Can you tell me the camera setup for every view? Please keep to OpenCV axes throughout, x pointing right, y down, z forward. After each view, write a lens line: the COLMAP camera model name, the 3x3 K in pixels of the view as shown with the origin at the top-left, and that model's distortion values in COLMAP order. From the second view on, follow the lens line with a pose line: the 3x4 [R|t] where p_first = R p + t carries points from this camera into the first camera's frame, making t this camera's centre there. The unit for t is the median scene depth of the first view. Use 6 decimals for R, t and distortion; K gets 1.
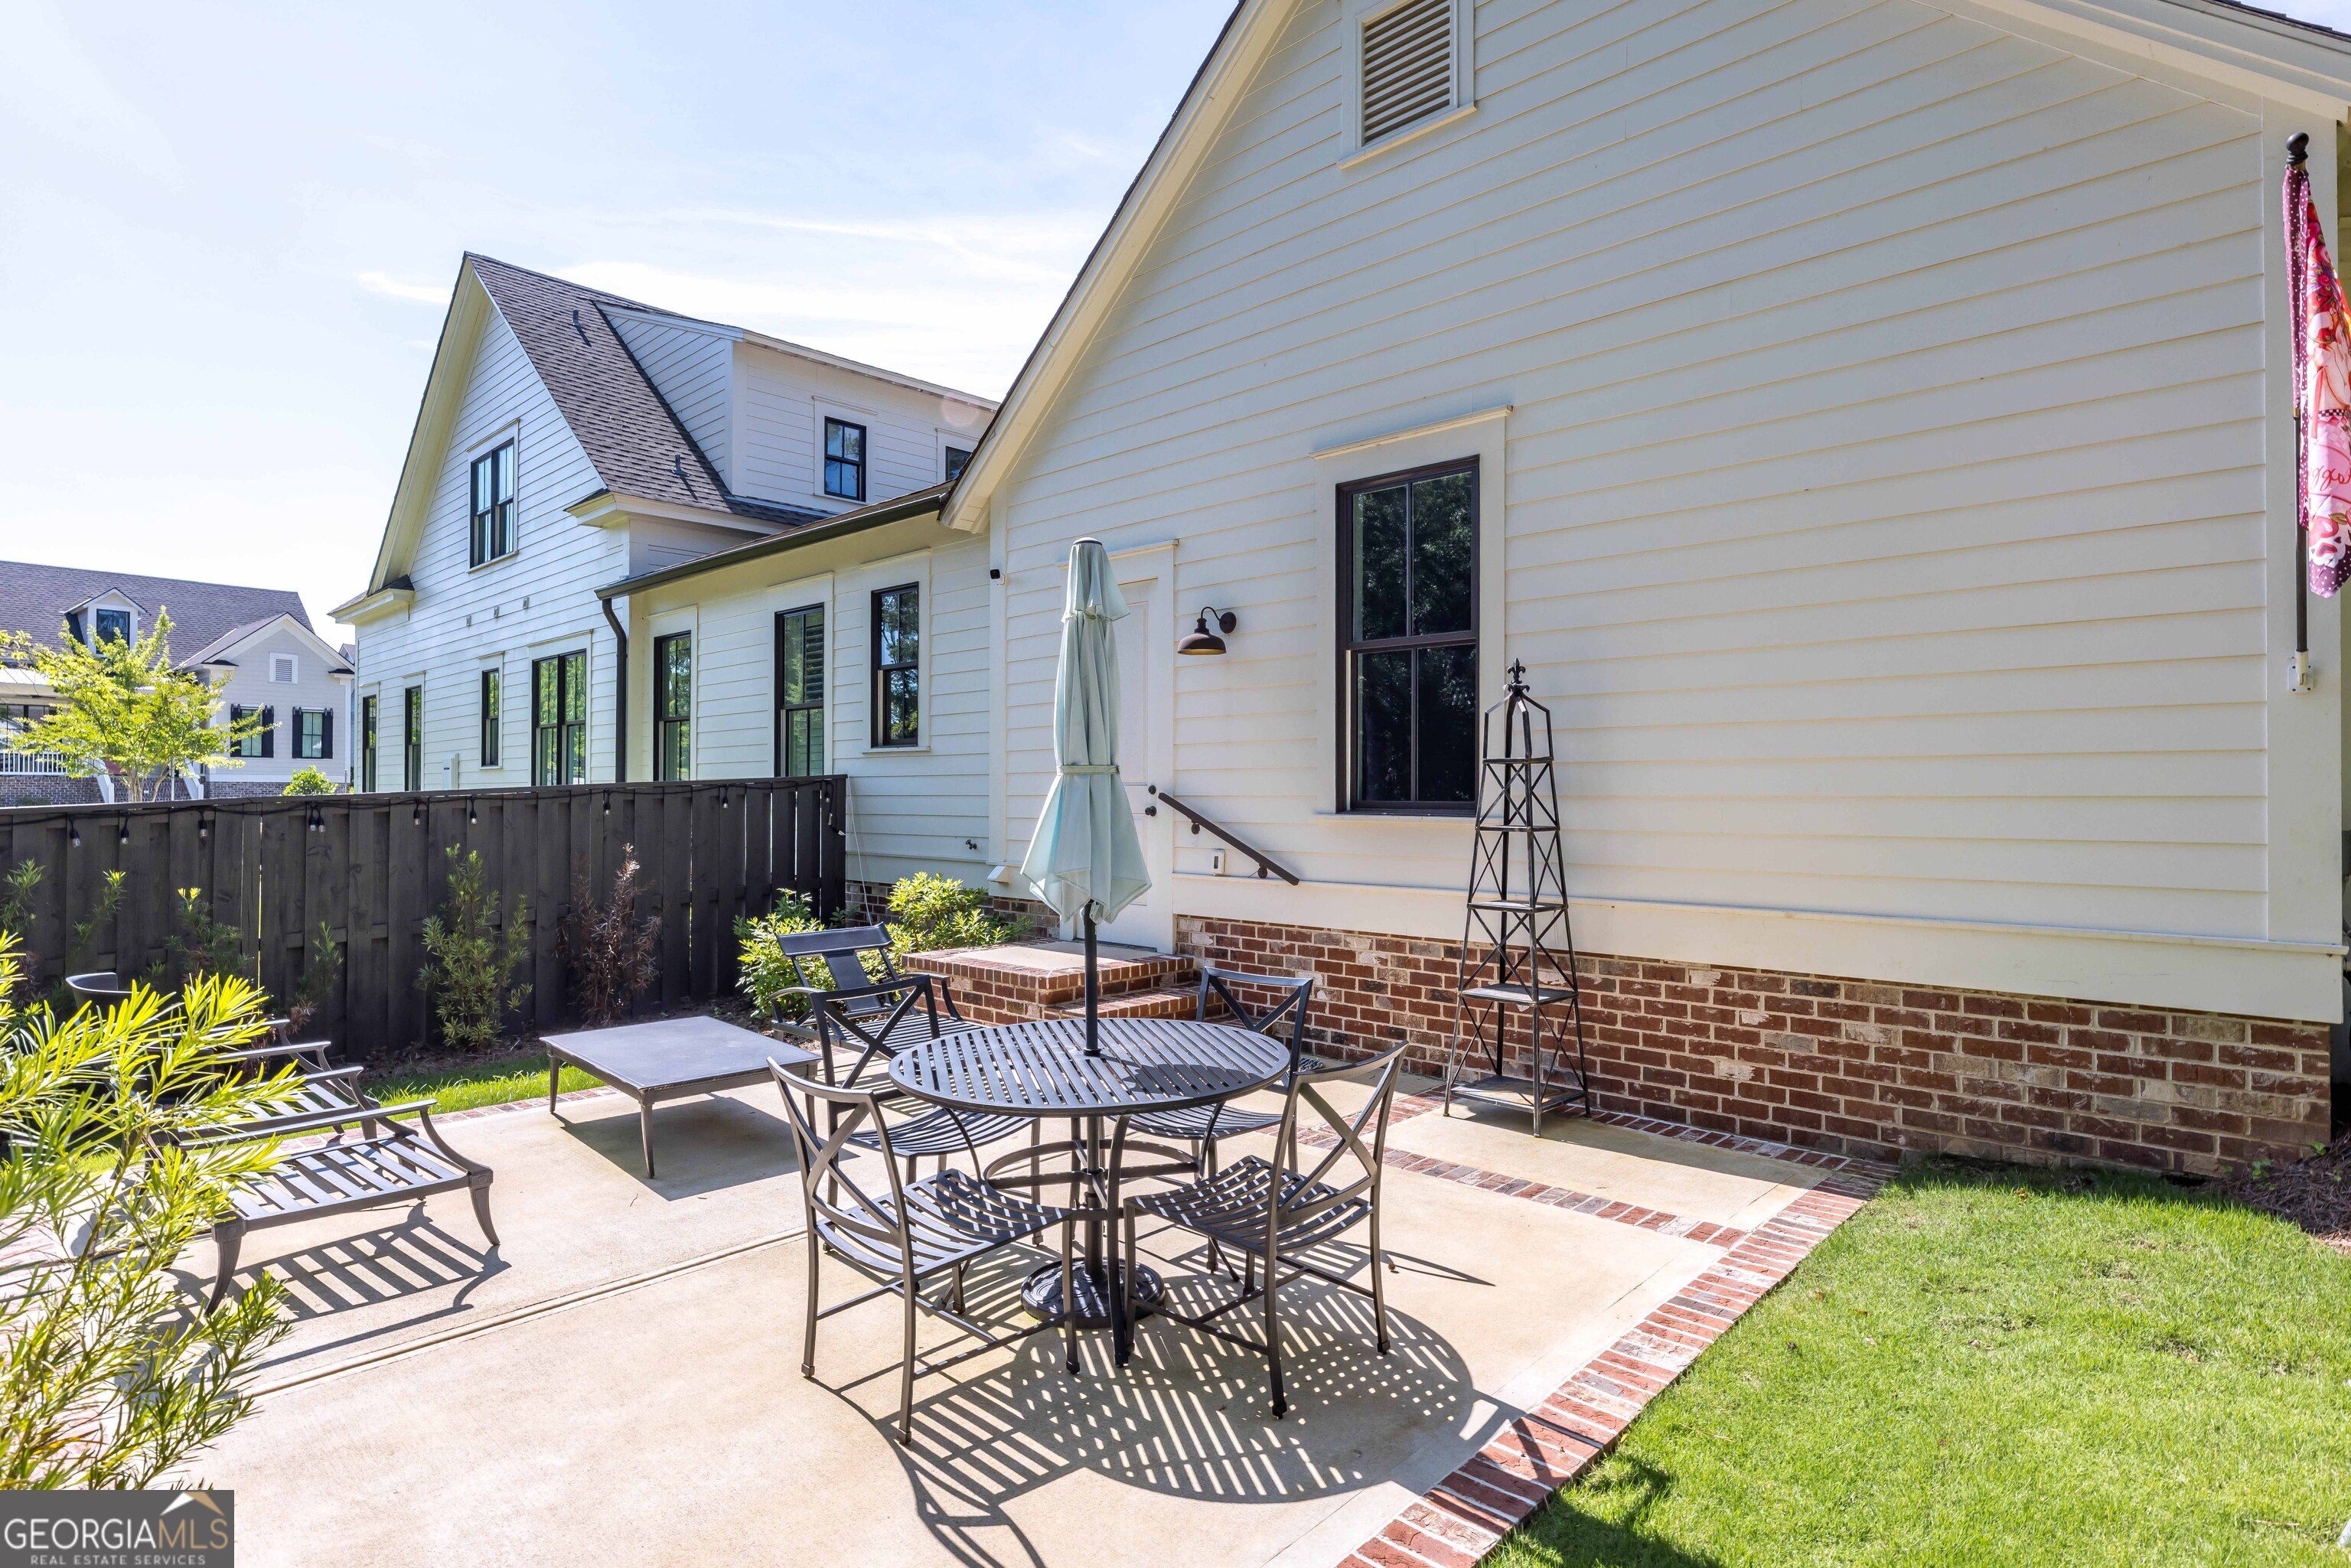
lens RADIAL K [[1190.4, 0, 1157.1], [0, 1190.4, 783.3], [0, 0, 1]] dist [-0.005187, 0.003832]
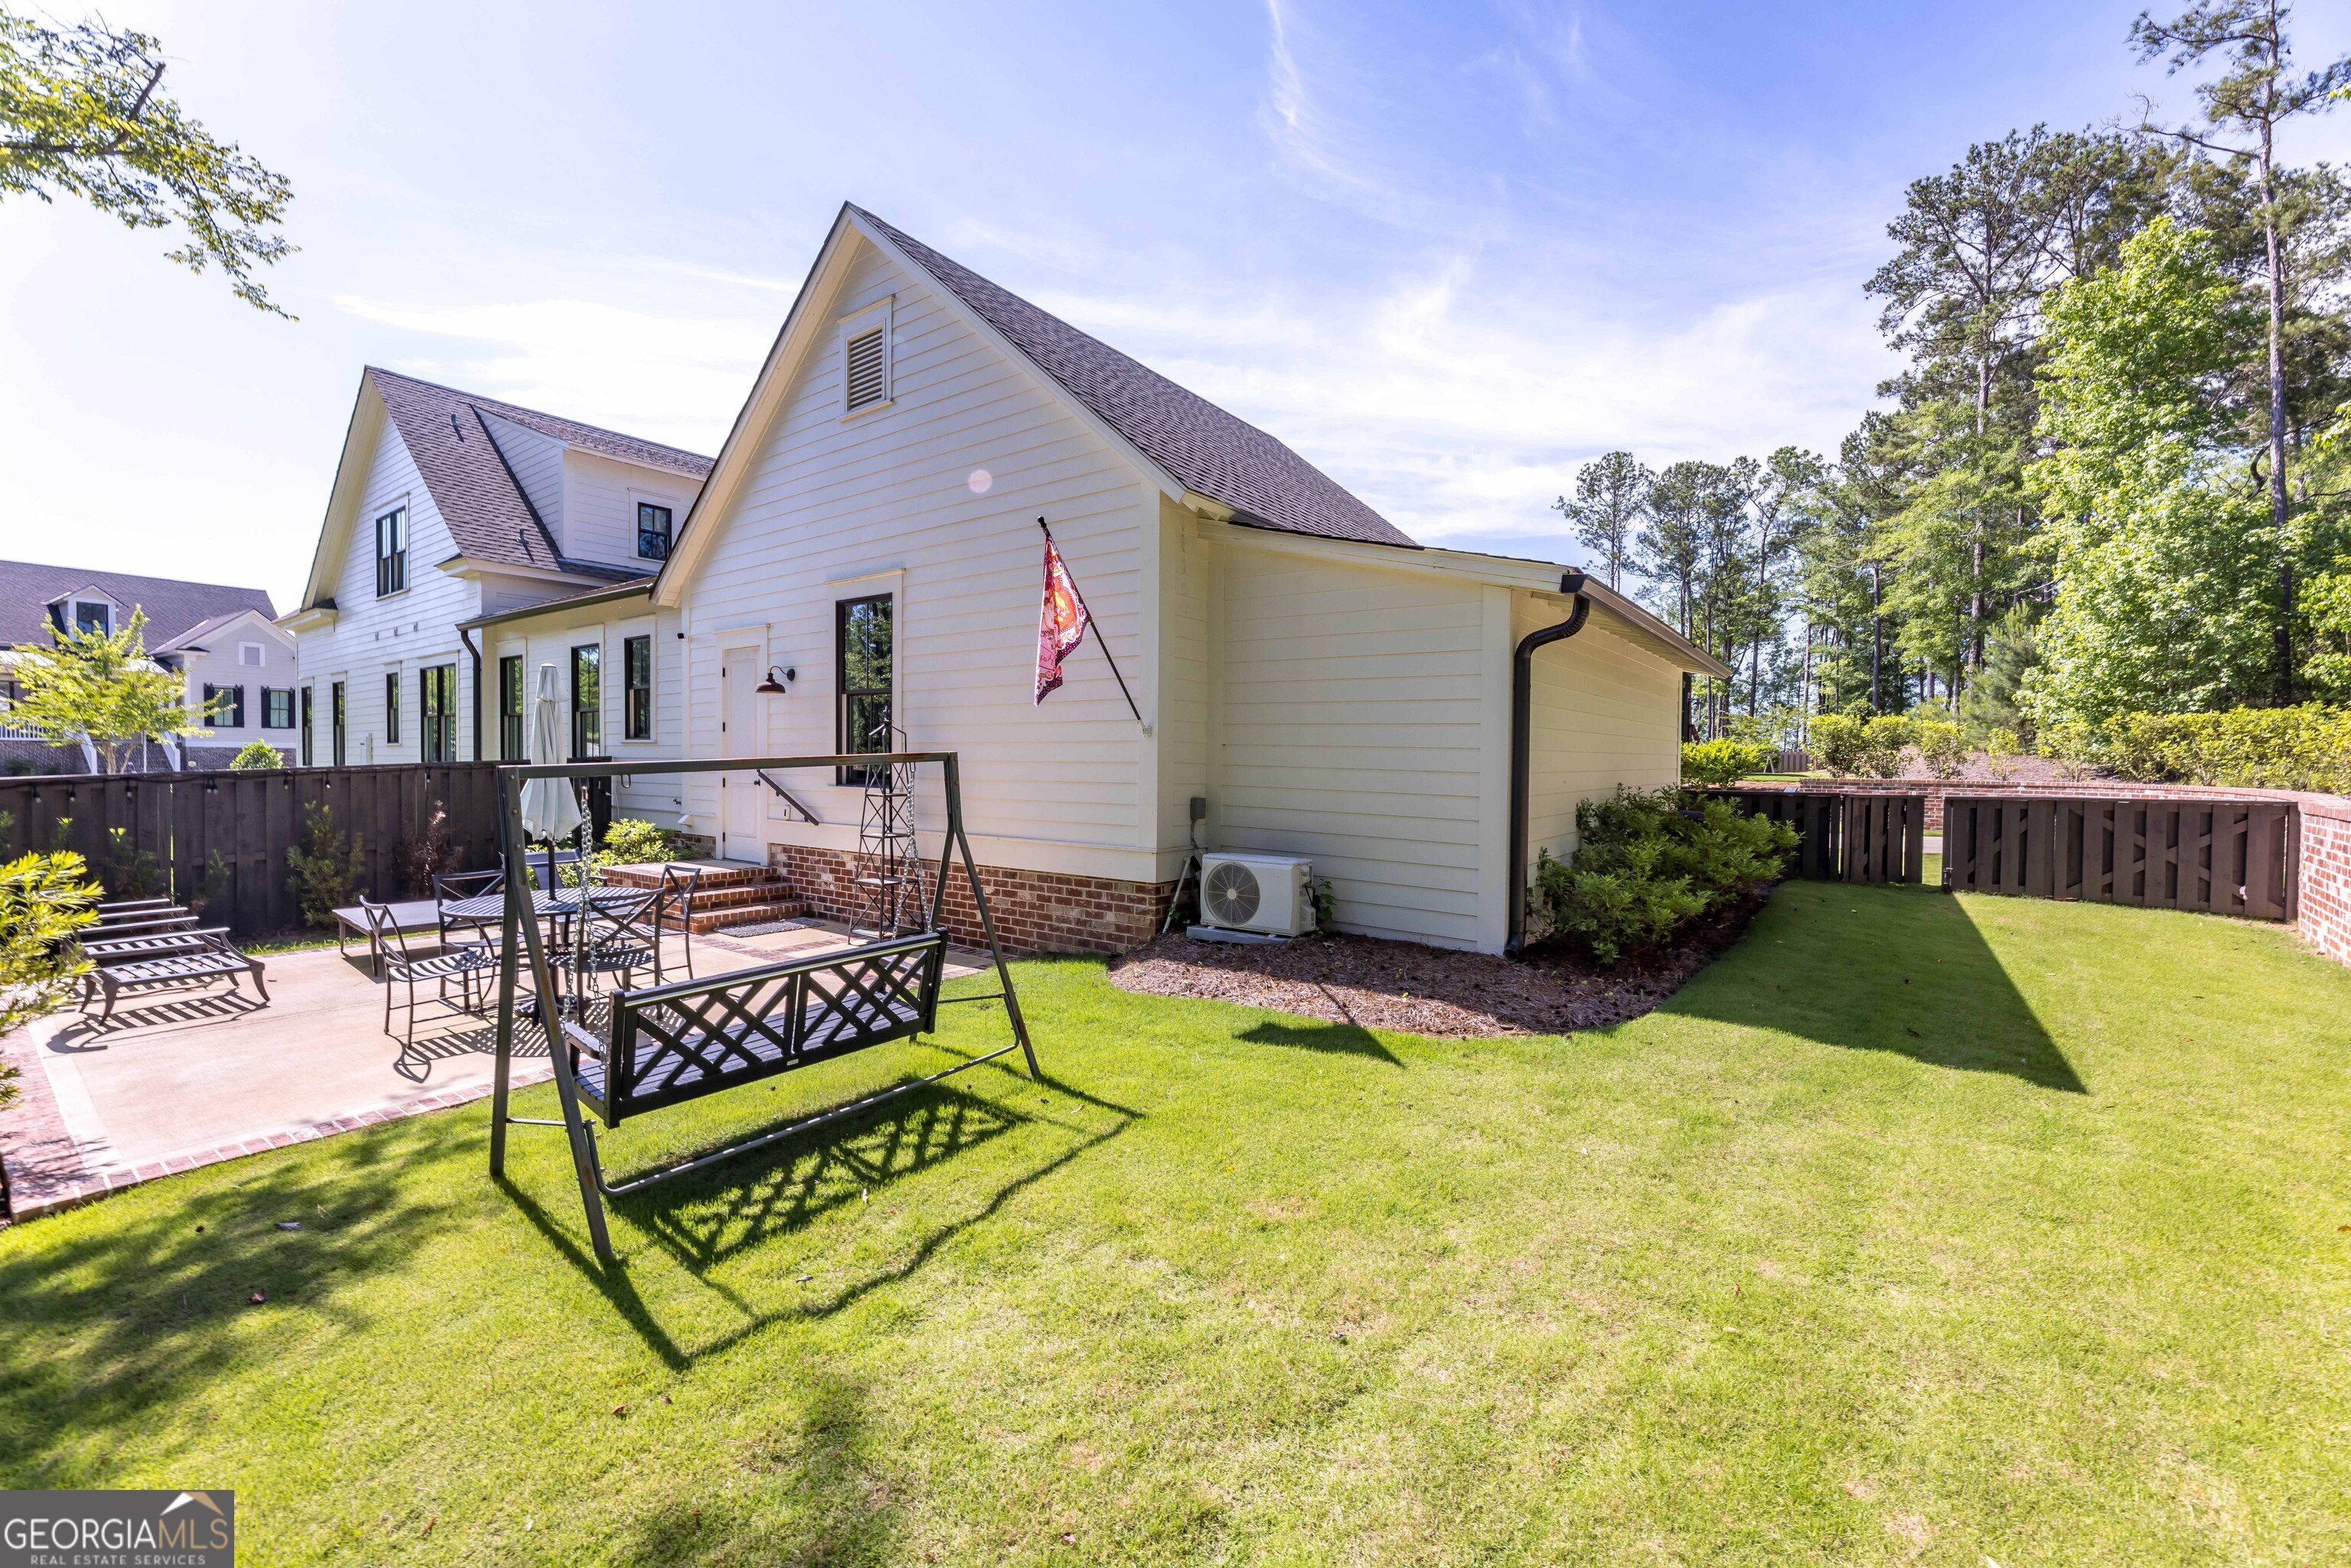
lens RADIAL K [[967.0, 0, 1197.2], [0, 967.0, 780.6], [0, 0, 1]] dist [-0.004544, 0.000511]
pose [[0.992152, 0.004533, 0.124957, 0.259891], [-0.008500, 0.999476, 0.031238, -0.016513], [-0.124749, -0.032055, 0.991670, -0.261644]]
